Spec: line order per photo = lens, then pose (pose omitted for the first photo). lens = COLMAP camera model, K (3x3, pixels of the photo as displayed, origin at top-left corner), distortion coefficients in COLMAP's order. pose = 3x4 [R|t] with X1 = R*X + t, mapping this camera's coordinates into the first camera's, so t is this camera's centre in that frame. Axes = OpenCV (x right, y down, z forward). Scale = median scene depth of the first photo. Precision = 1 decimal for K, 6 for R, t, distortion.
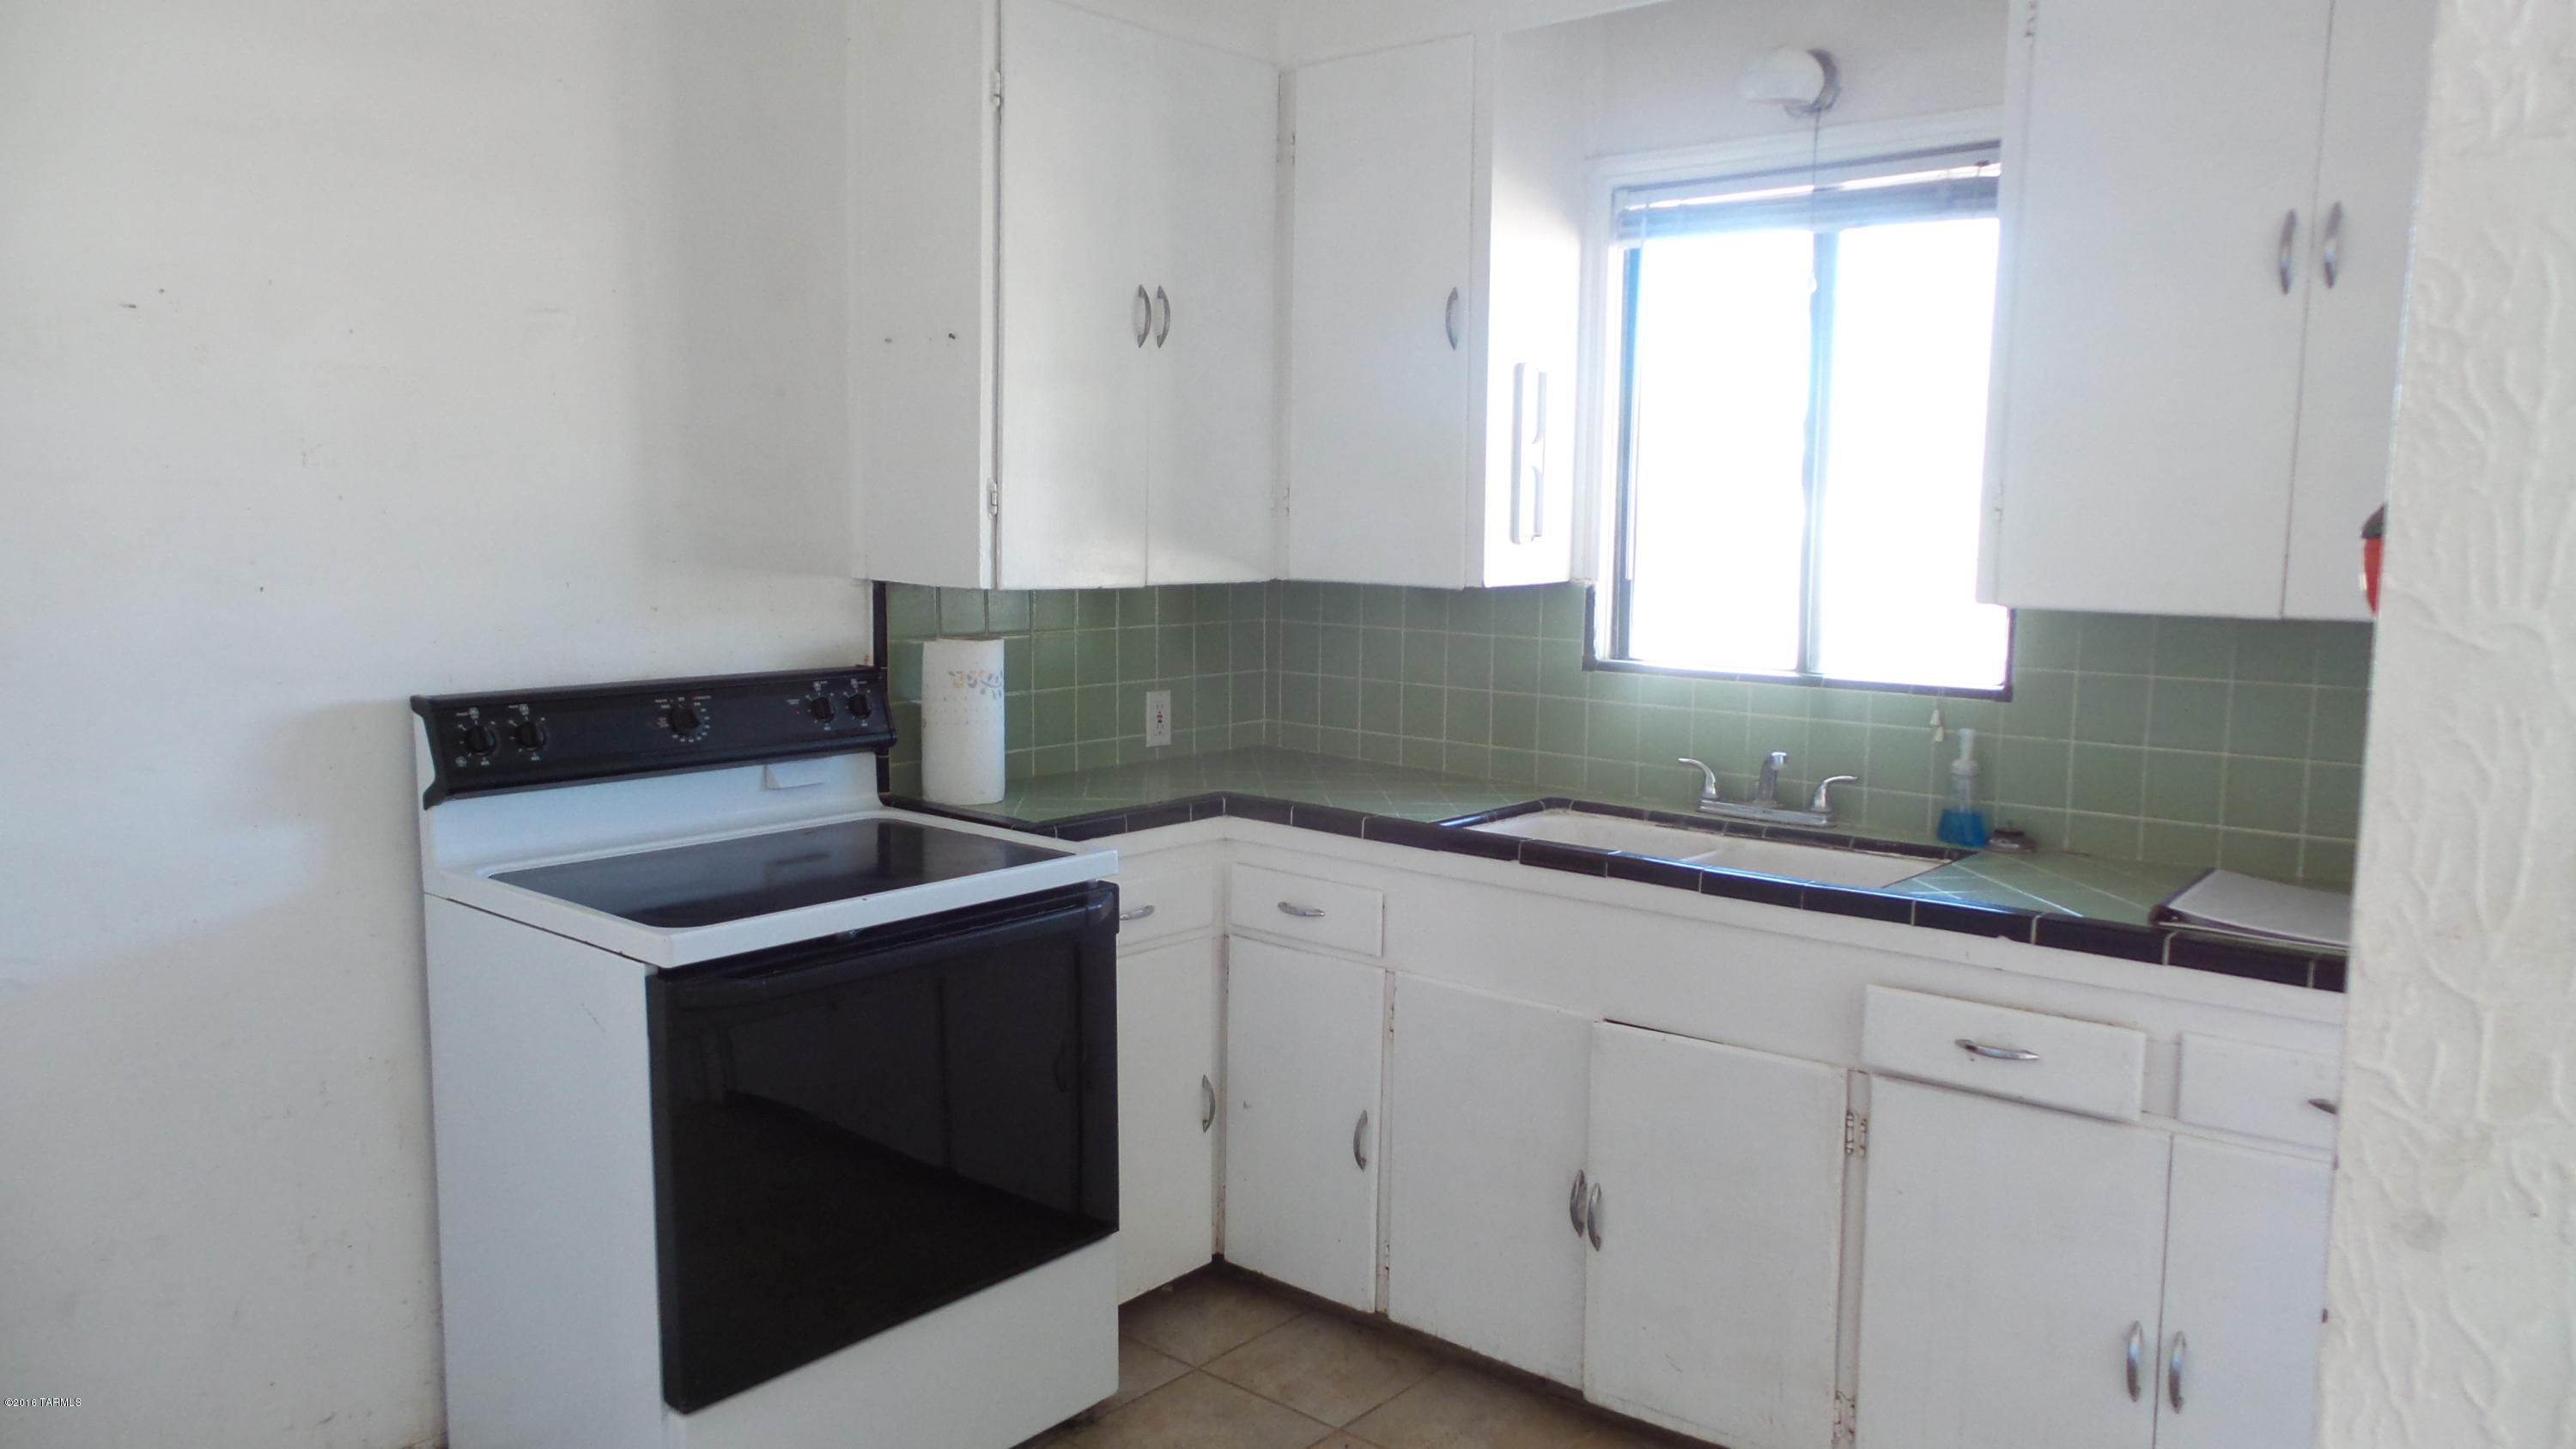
lens RADIAL K [[1757.3, 0, 1290.1], [0, 1757.3, 727.0], [0, 0, 1]] dist [0.009377, -0.000398]
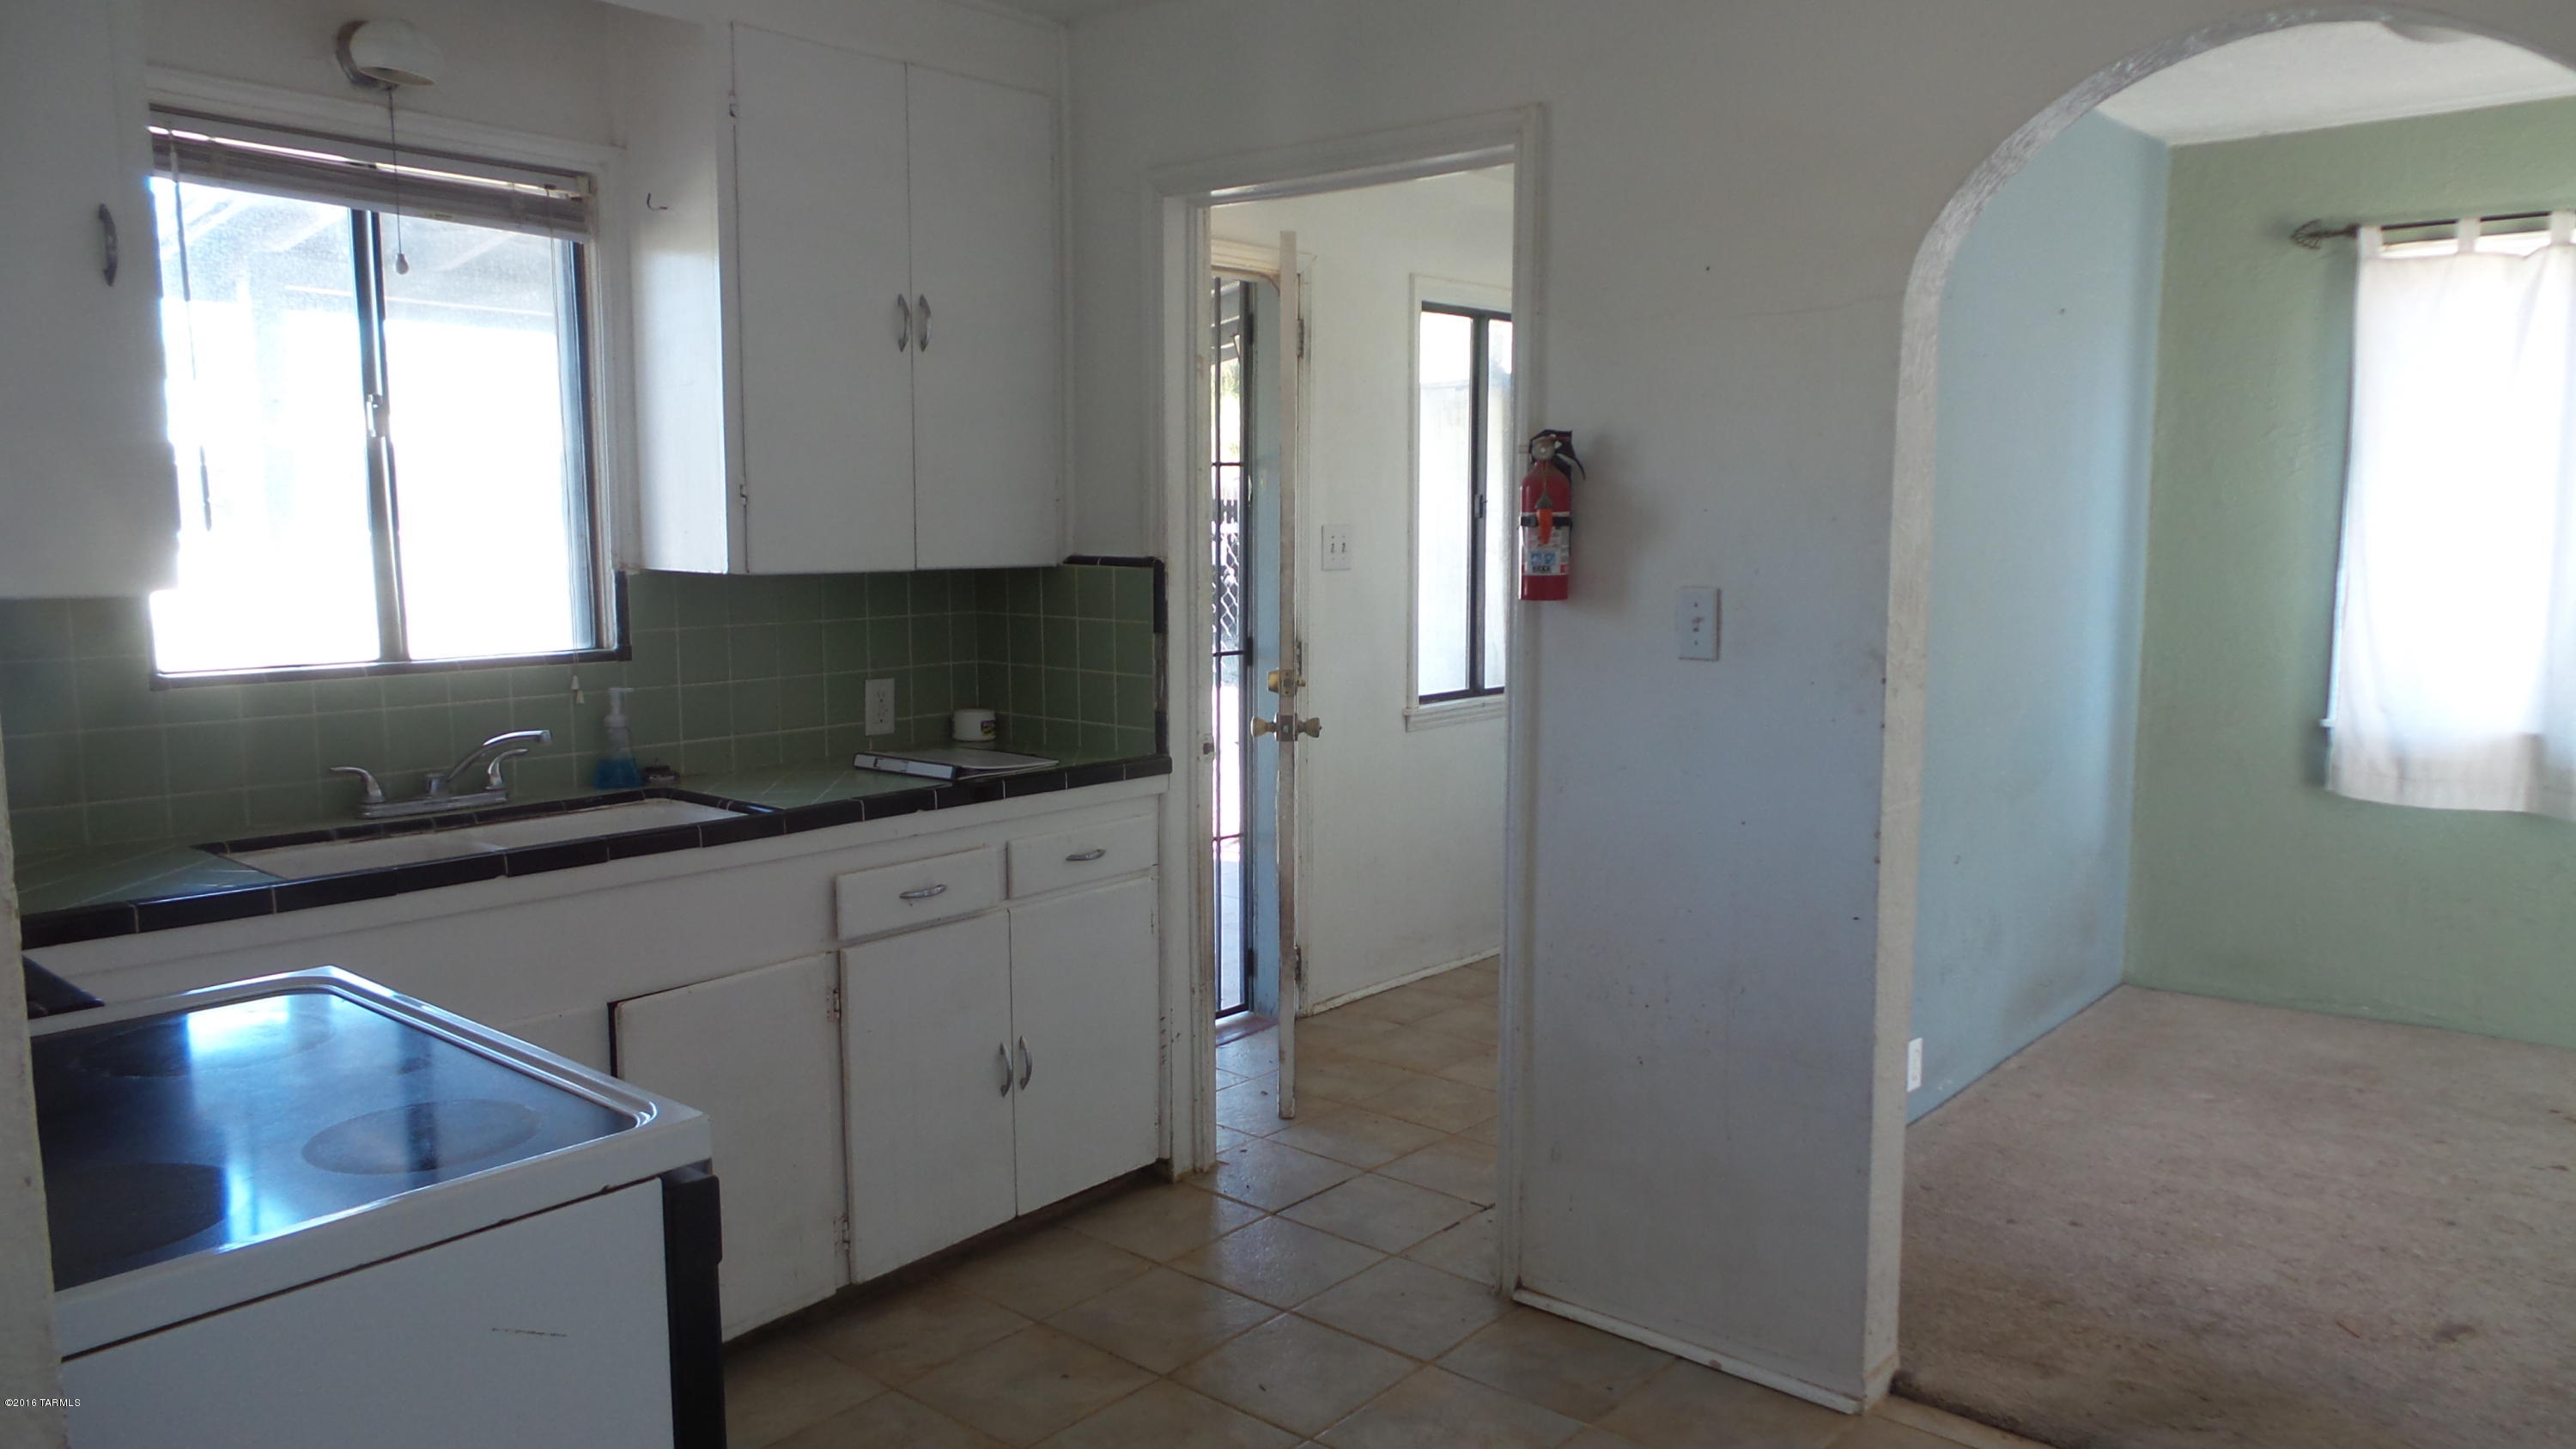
lens RADIAL K [[1757.3, 0, 1290.5], [0, 1757.3, 724.2], [0, 0, 1]] dist [0.009377, -0.000398]
pose [[0.016571, -0.127718, 0.991672, -0.741192], [0.120423, 0.984844, 0.124826, -0.064536], [-0.992584, 0.117352, 0.031700, 0.527190]]
